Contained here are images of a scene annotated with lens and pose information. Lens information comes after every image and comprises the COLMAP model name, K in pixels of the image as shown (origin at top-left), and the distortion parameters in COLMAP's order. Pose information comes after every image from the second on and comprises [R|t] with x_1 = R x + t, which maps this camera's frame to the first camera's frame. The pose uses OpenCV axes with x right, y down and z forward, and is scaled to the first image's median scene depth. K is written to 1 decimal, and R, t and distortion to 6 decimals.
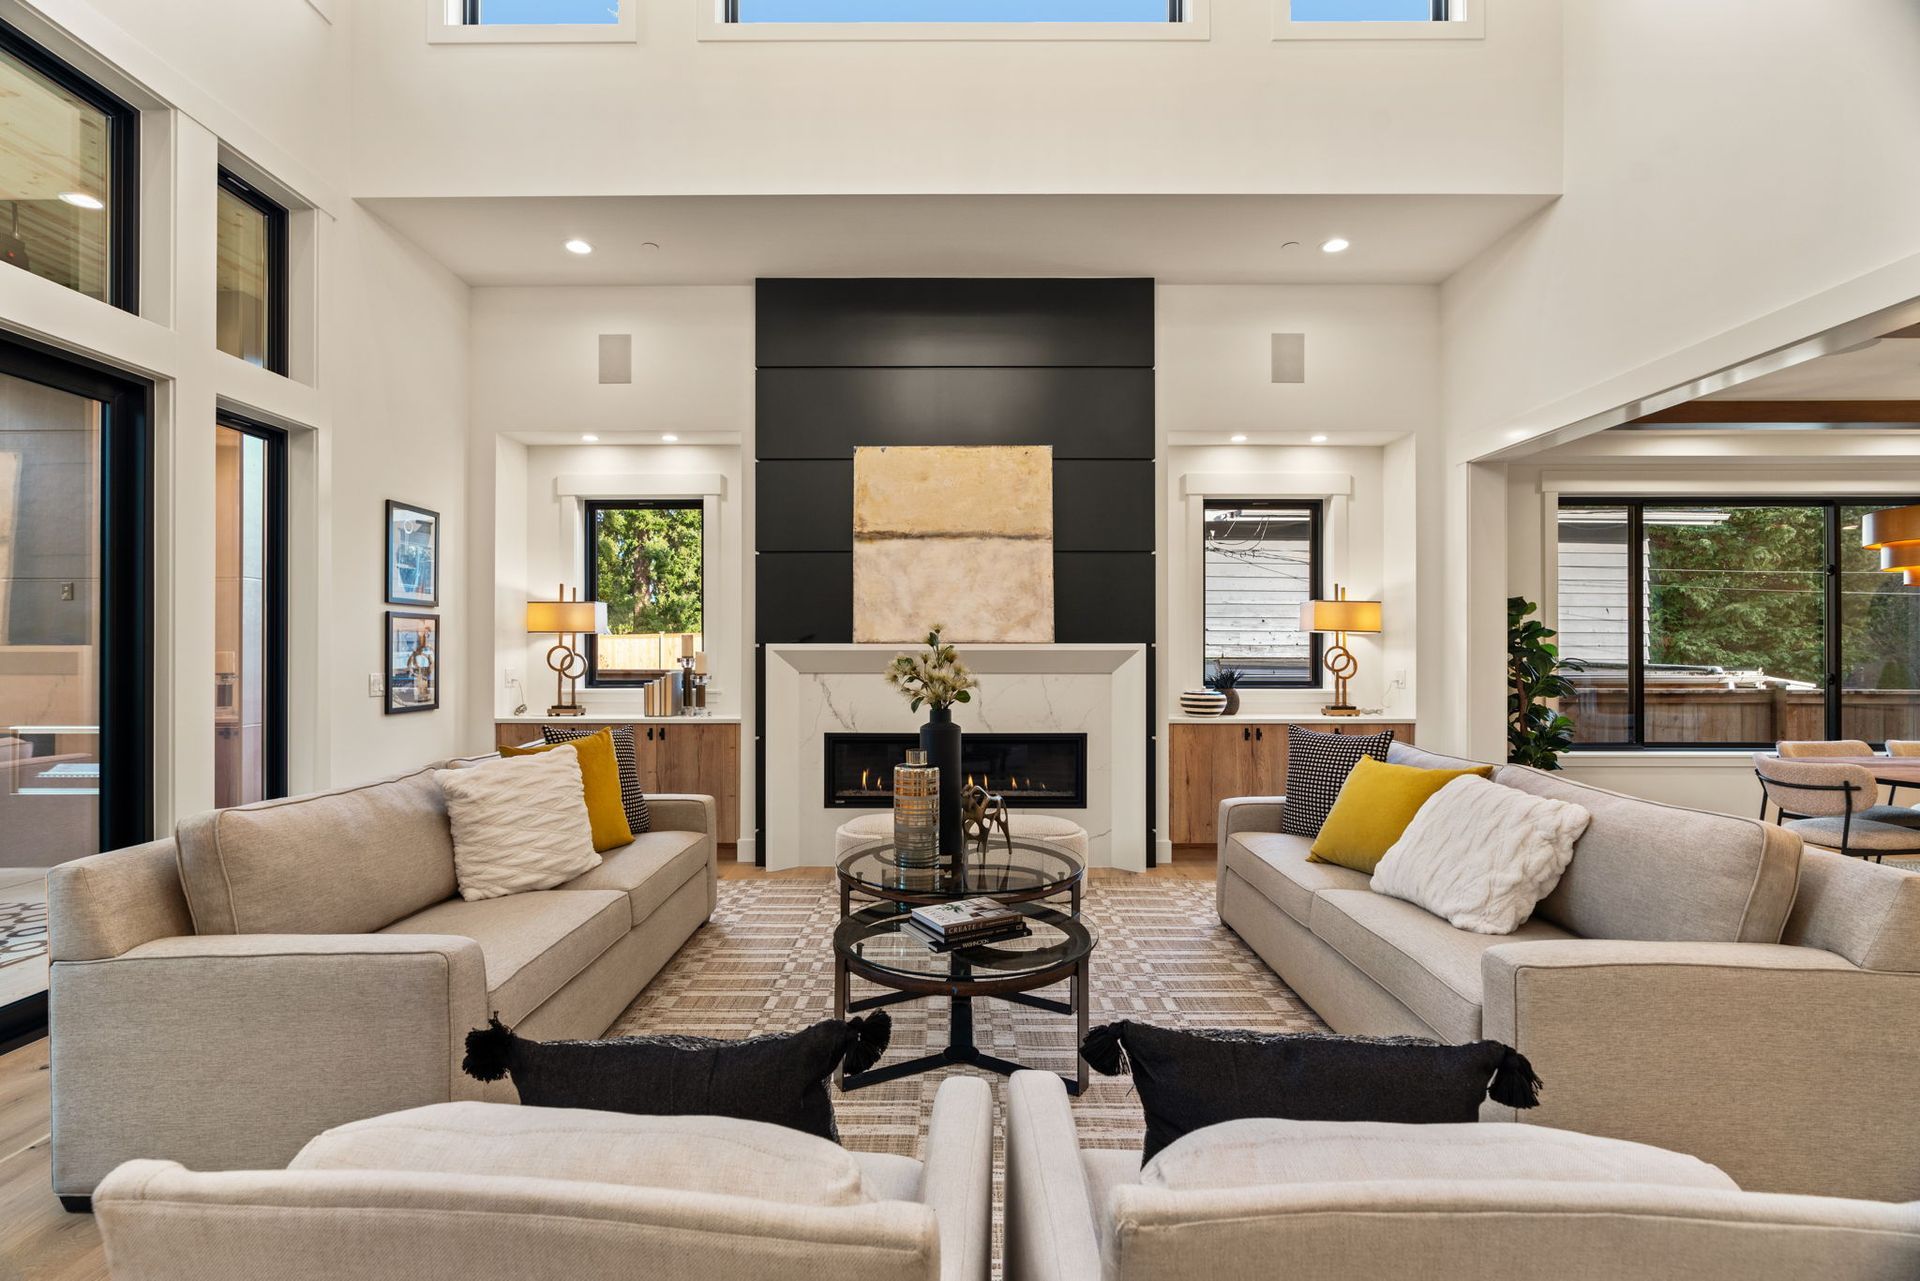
lens RADIAL K [[871.6, 0, 960.0], [0, 871.6, 640.5], [0, 0, 1]] dist [-0.019490, 0.012121]
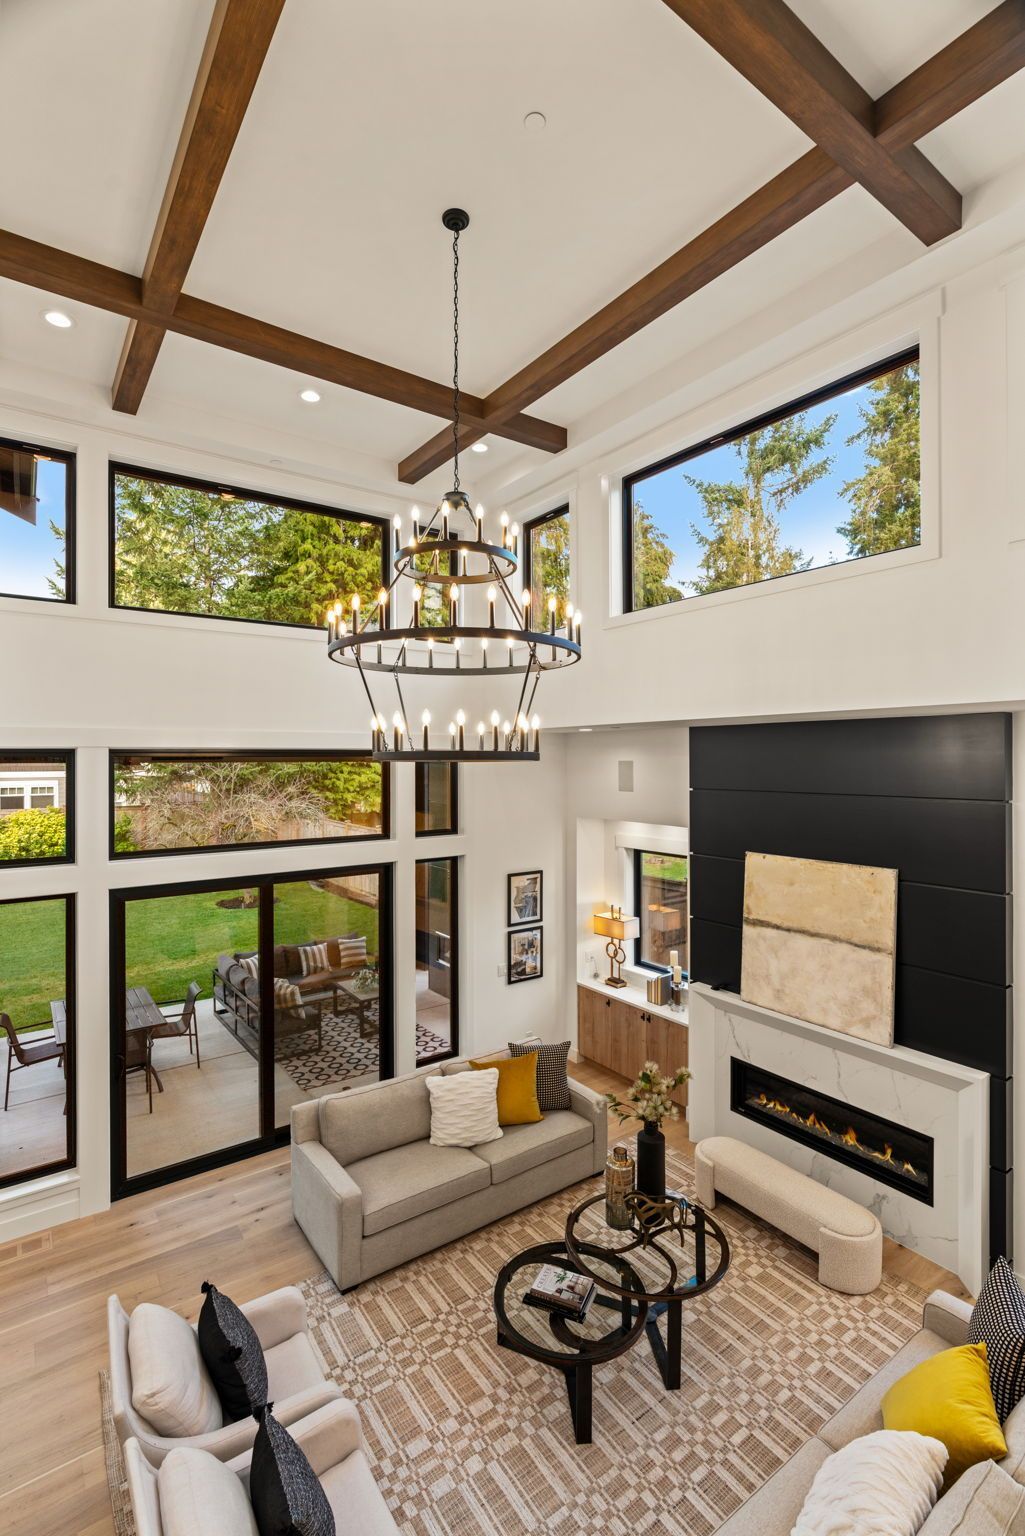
lens RADIAL K [[697.3, 0, 494.7], [0, 697.3, 767.7], [0, 0, 1]] dist [-0.019490, 0.012121]
pose [[0.576679, -0.002733, -0.816966, 0.539653], [0.011089, 0.999928, 0.004482, -0.366586], [0.816895, -0.011644, 0.576668, 0.065174]]
